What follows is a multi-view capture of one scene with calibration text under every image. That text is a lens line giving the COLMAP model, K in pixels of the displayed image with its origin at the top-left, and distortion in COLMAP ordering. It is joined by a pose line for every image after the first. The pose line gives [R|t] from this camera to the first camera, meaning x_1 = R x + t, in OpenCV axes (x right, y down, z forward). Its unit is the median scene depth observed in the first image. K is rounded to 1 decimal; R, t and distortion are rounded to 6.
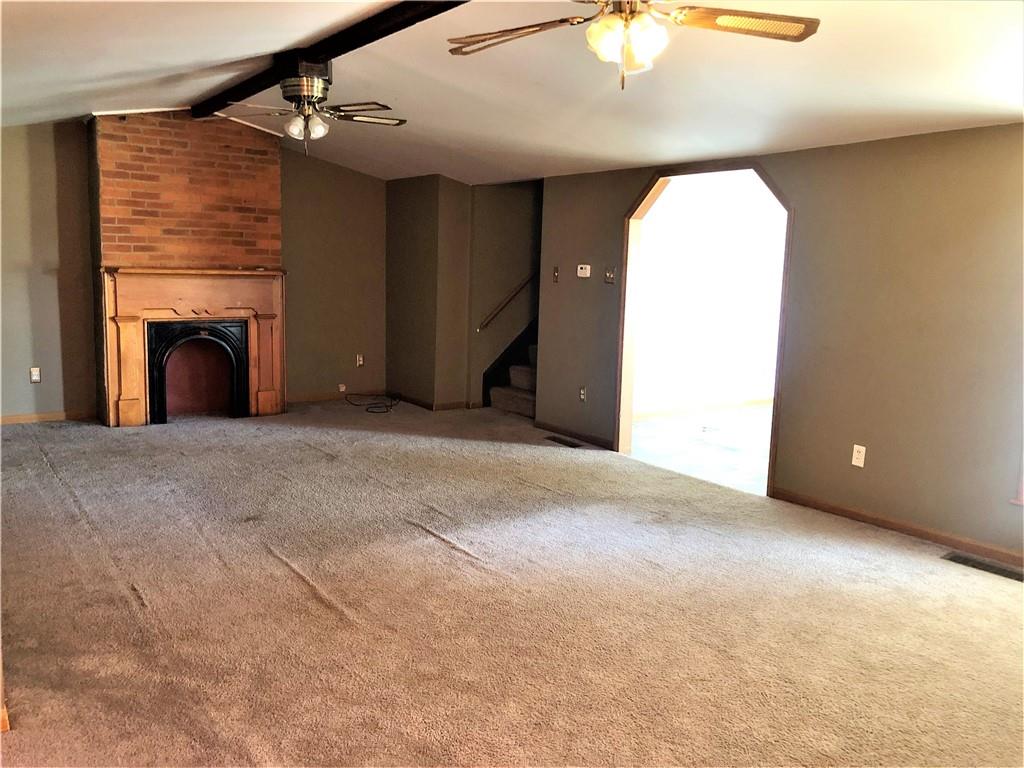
lens RADIAL K [[832.8, 0, 506.4], [0, 832.8, 383.1], [0, 0, 1]] dist [0.049271, -0.055505]
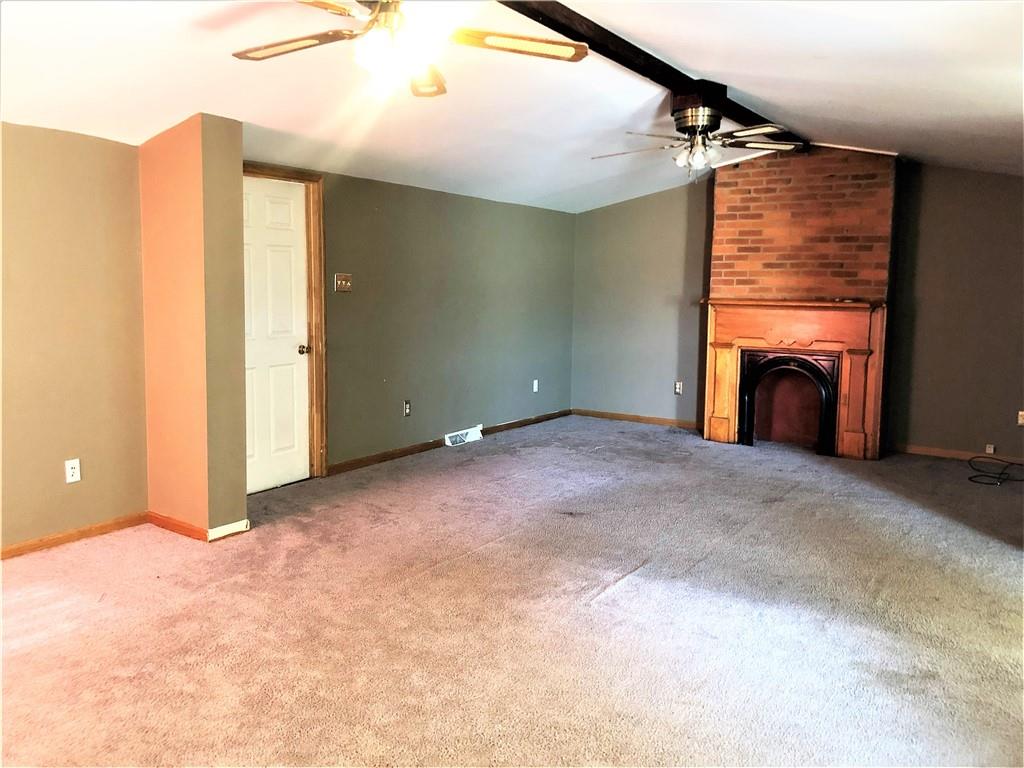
lens RADIAL K [[832.8, 0, 507.3], [0, 832.8, 384.4], [0, 0, 1]] dist [0.049271, -0.055505]
pose [[0.362877, 0.093293, -0.927155, 0.470465], [-0.139662, 0.989182, 0.044873, -0.034278], [0.921311, 0.113205, 0.371981, 0.325604]]
